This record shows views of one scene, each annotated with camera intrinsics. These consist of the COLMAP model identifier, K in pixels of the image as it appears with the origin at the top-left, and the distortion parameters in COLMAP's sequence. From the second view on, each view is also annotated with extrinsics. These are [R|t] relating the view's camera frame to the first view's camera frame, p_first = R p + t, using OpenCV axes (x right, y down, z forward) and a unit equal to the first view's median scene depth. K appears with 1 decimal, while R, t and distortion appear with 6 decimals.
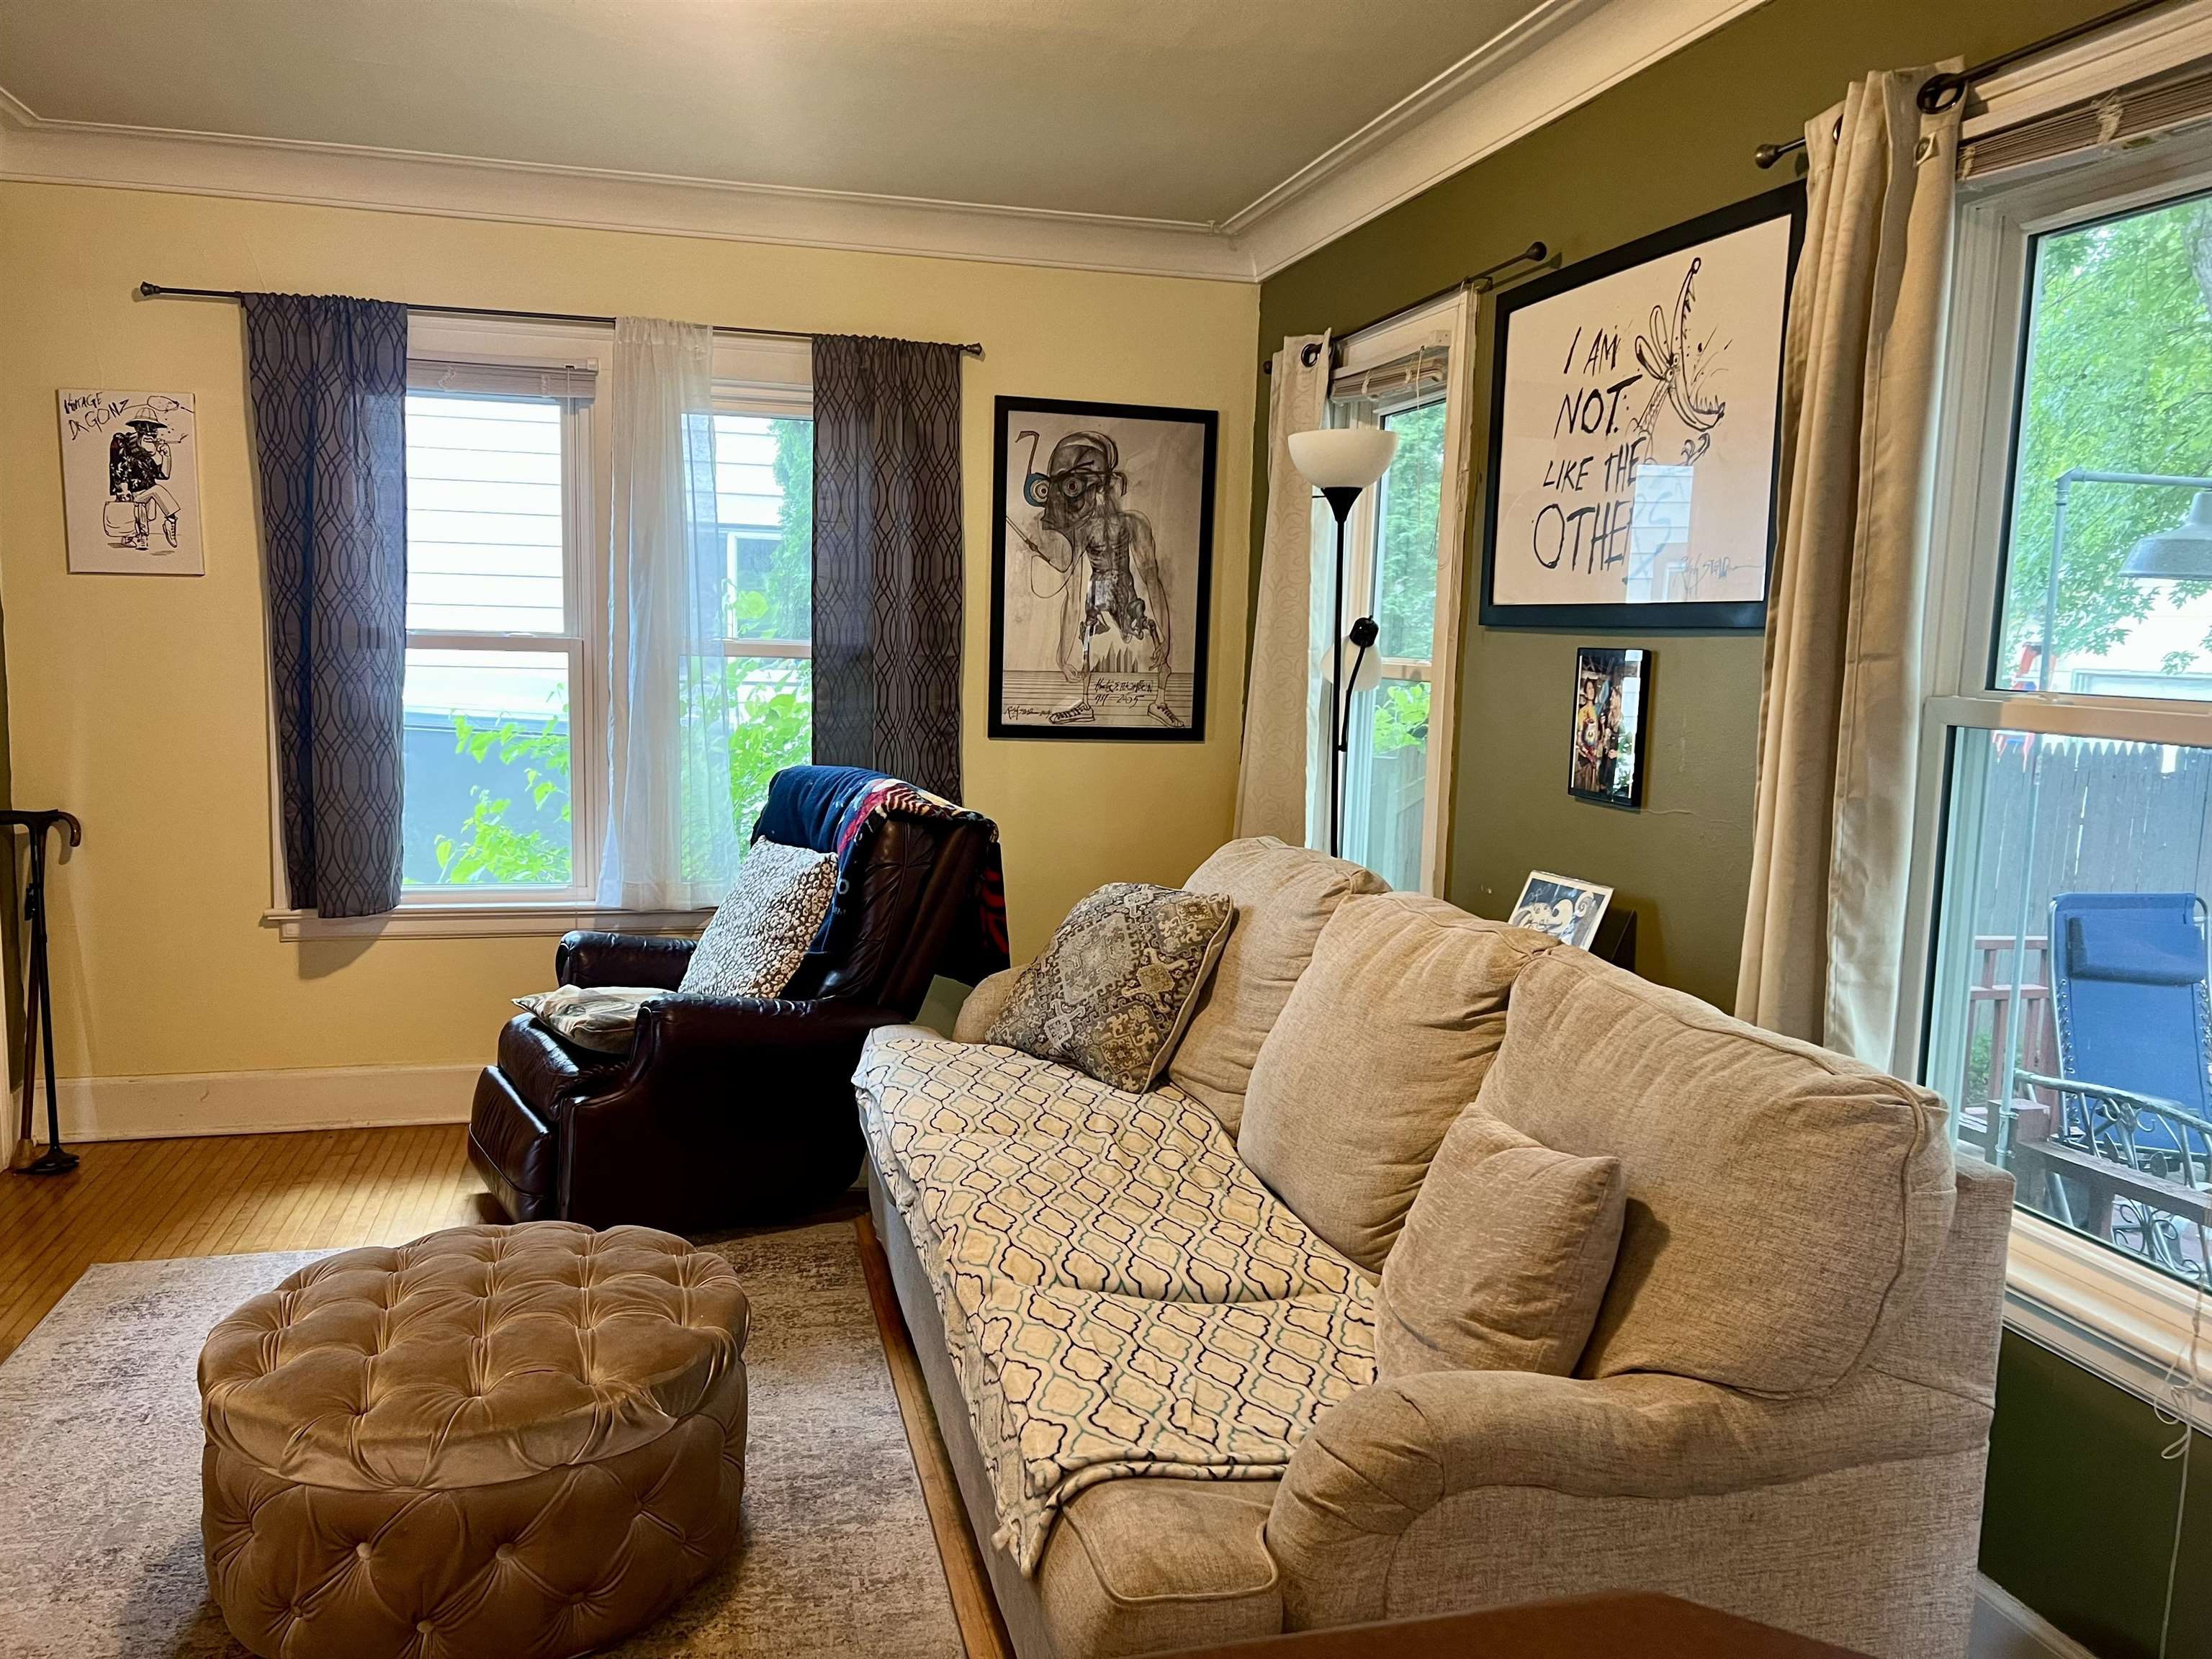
lens RADIAL K [[1658.1, 0, 1102.1], [0, 1658.1, 847.2], [0, 0, 1]] dist [0.089679, -0.120560]
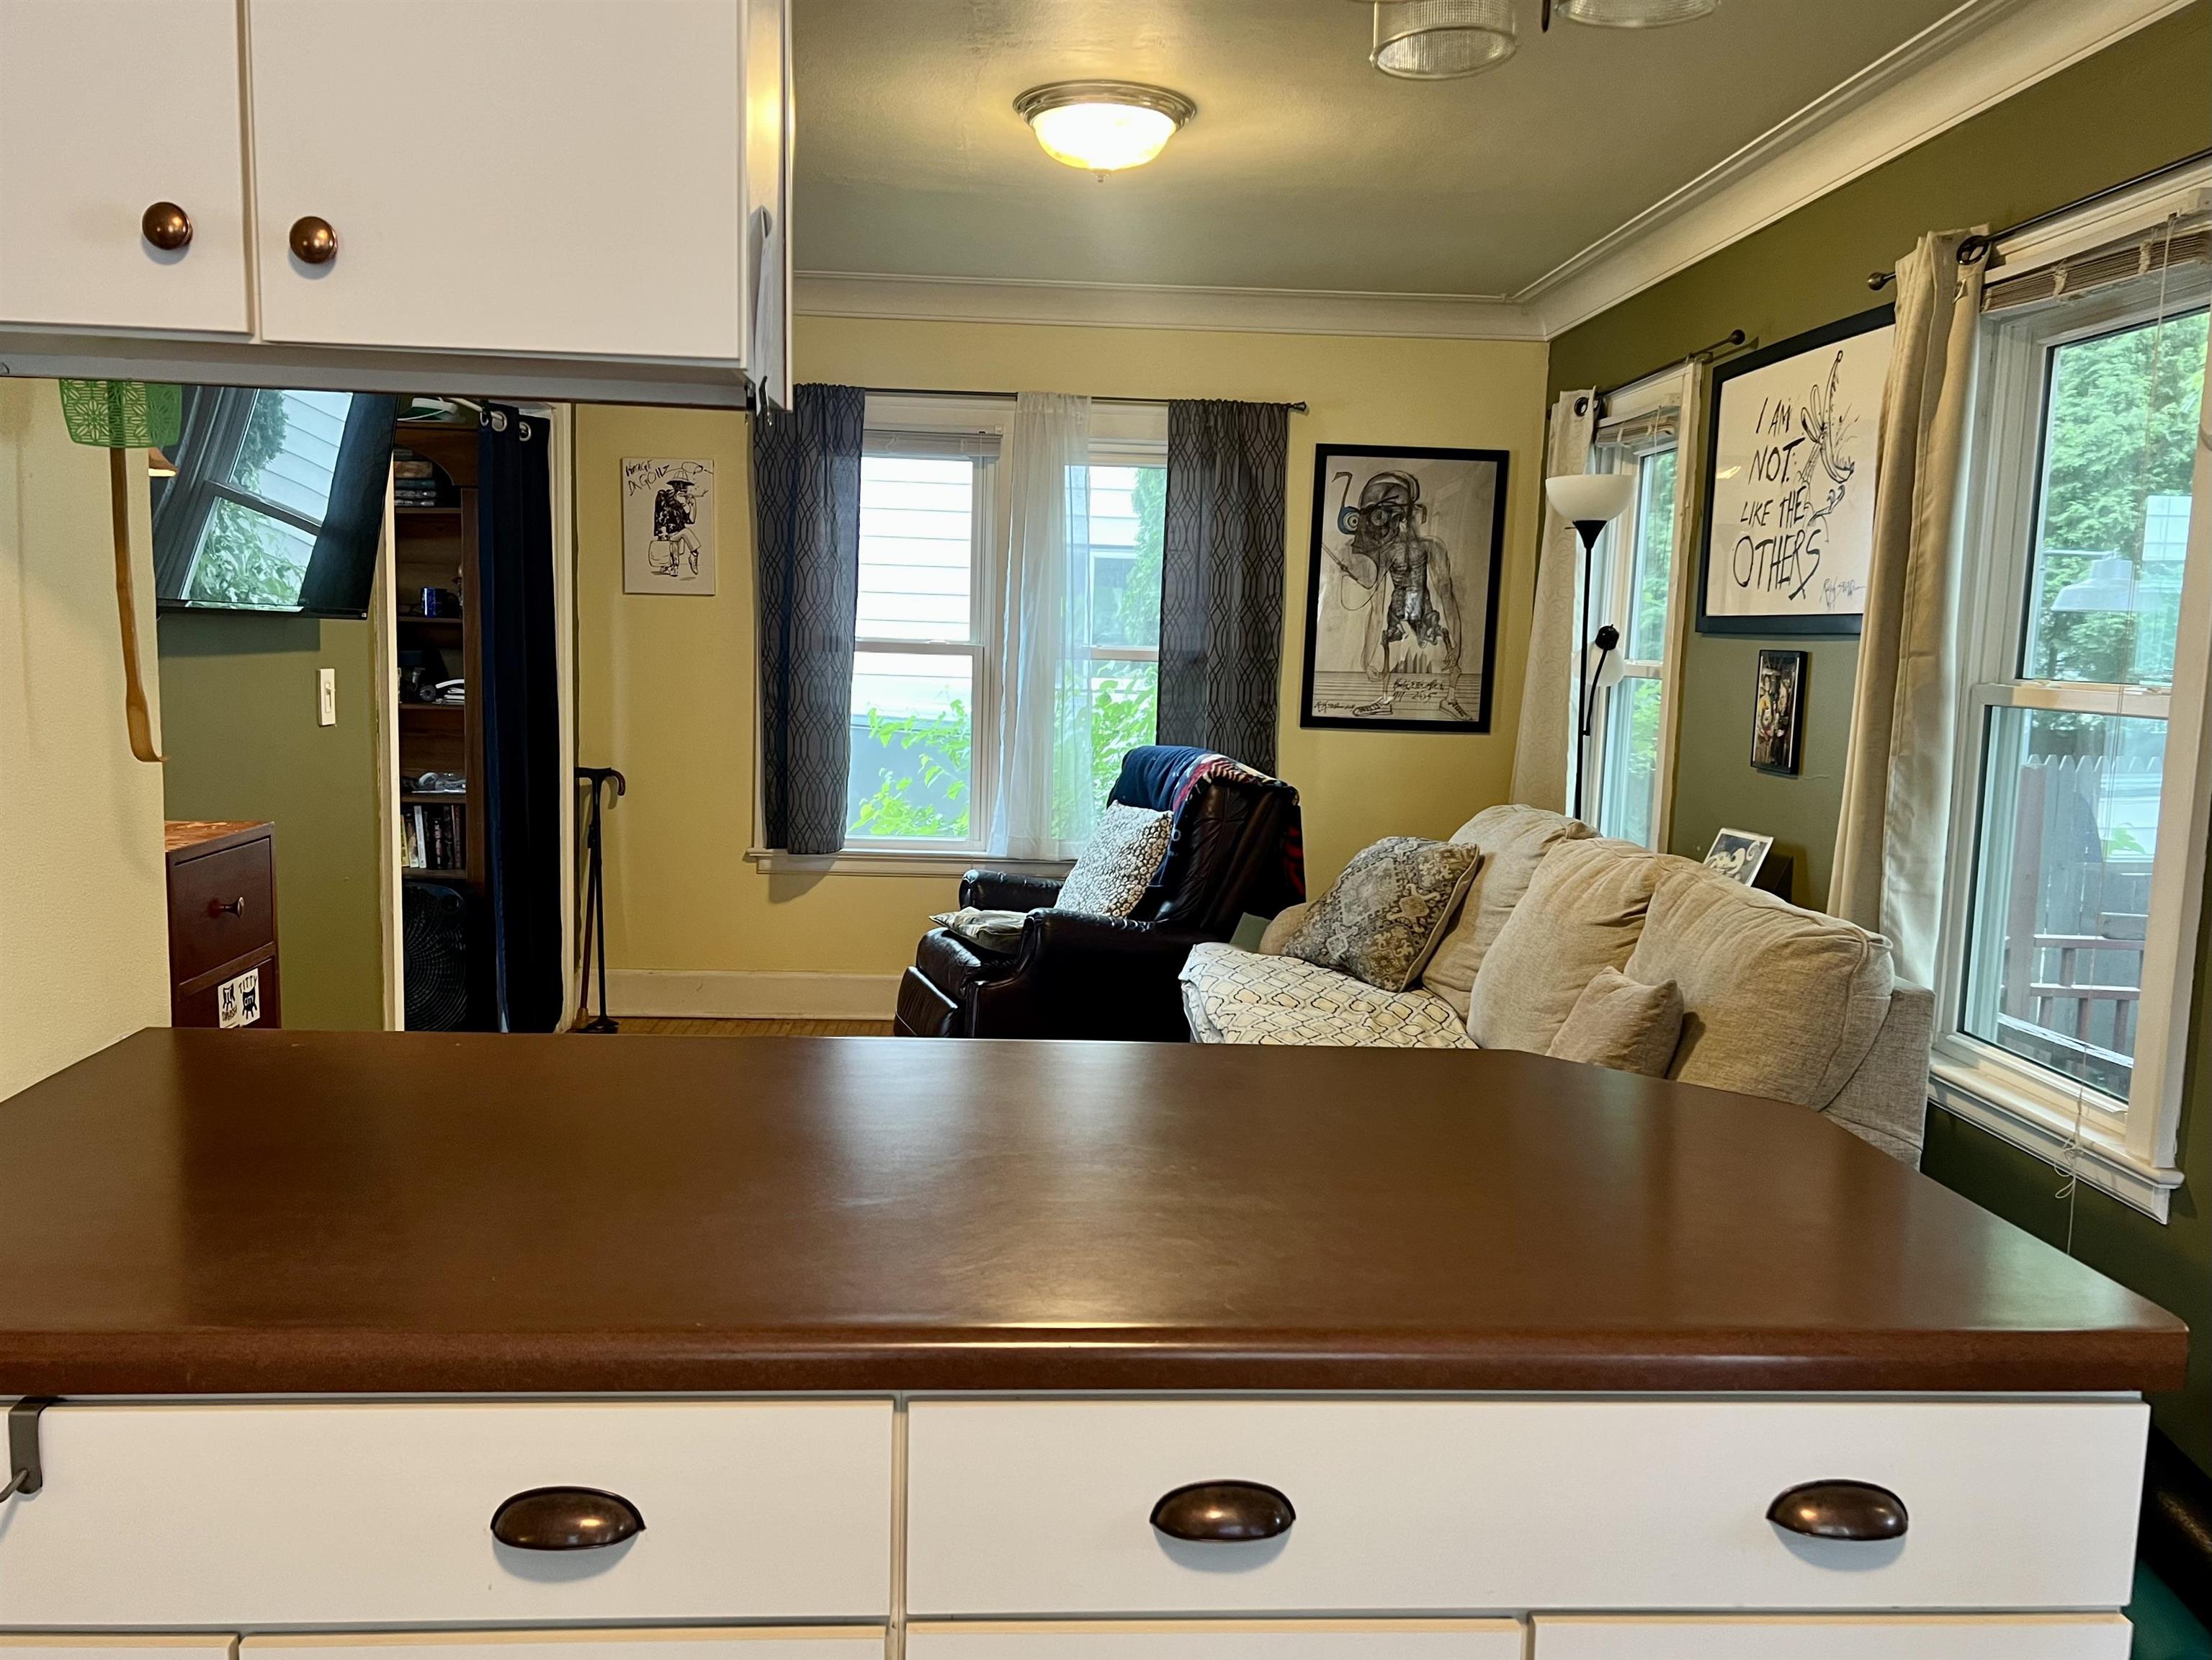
lens RADIAL K [[1752.7, 0, 1094.6], [0, 1752.7, 869.0], [0, 0, 1]] dist [0.089750, -0.157007]
pose [[0.978596, 0.030767, -0.203479, 0.053903], [-0.031487, 0.999504, -0.000298, 0.047478], [0.203369, 0.006699, 0.979079, -0.313026]]
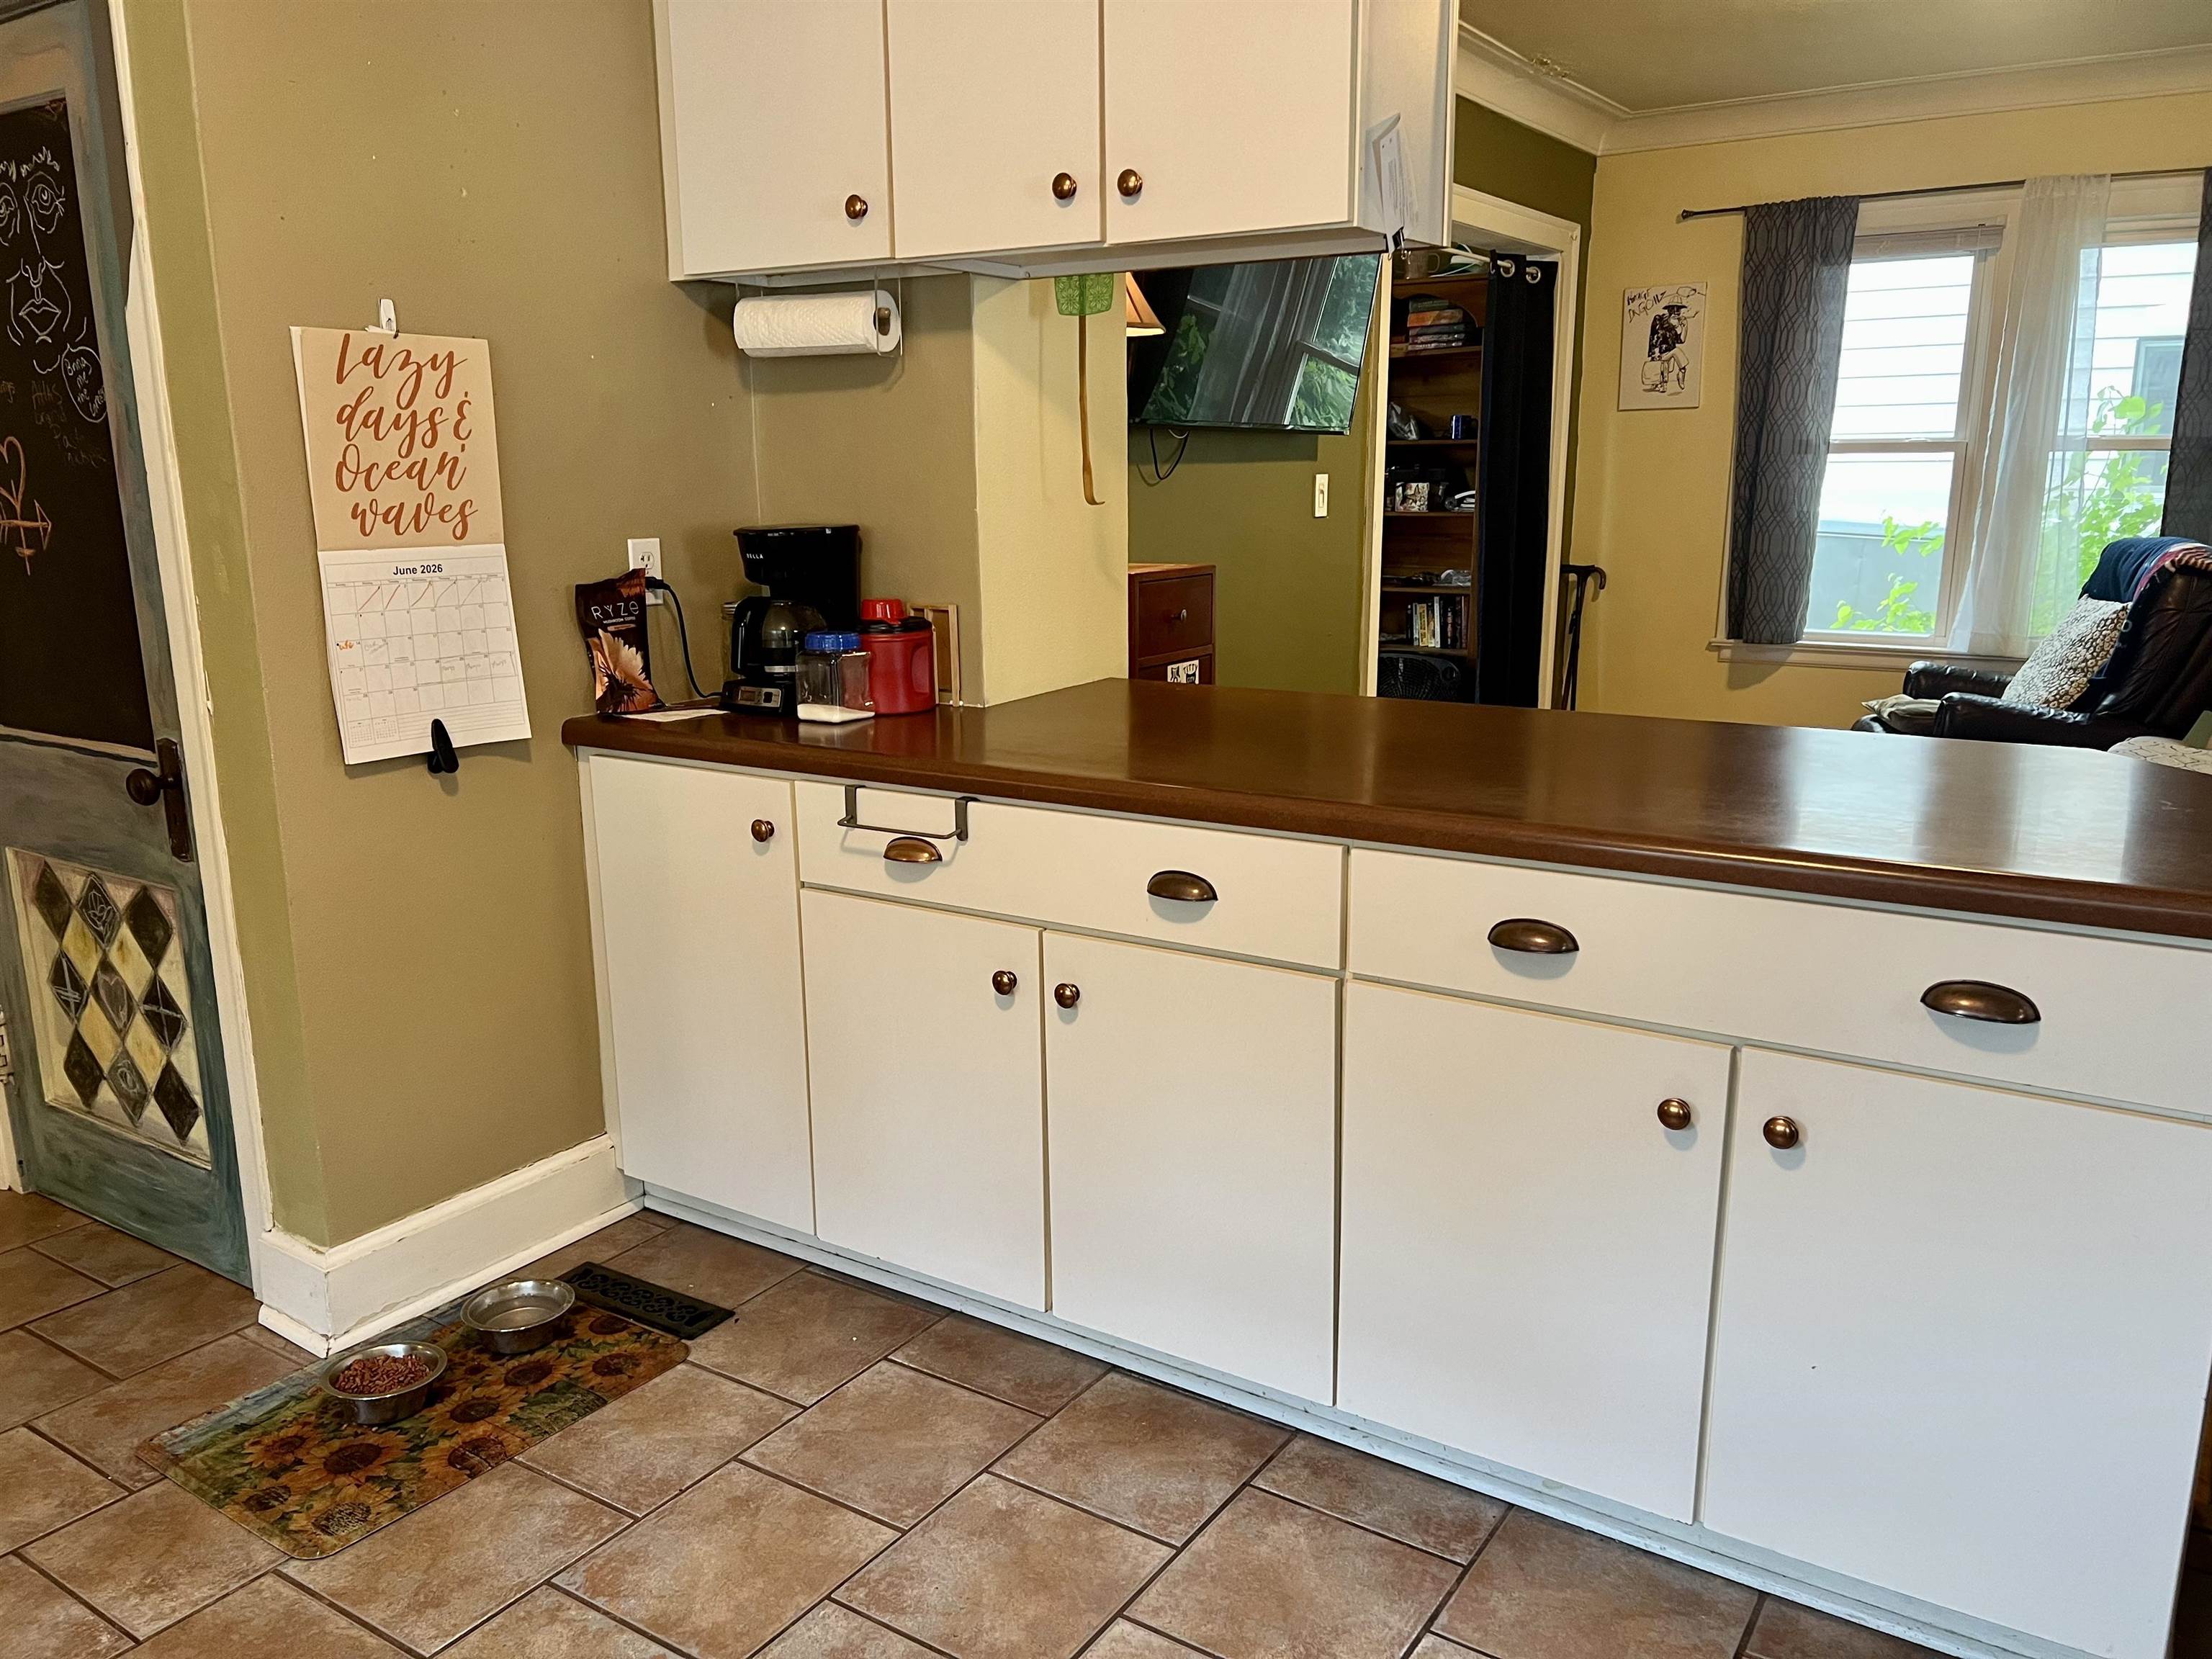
lens RADIAL K [[1658.9, 0, 1098.1], [0, 1658.9, 866.7], [0, 0, 1]] dist [0.004693, -0.003090]
pose [[0.665097, 0.144889, -0.732566, 0.249869], [-0.068951, 0.988721, 0.132951, 0.082137], [0.743567, -0.037914, 0.667586, -0.392757]]
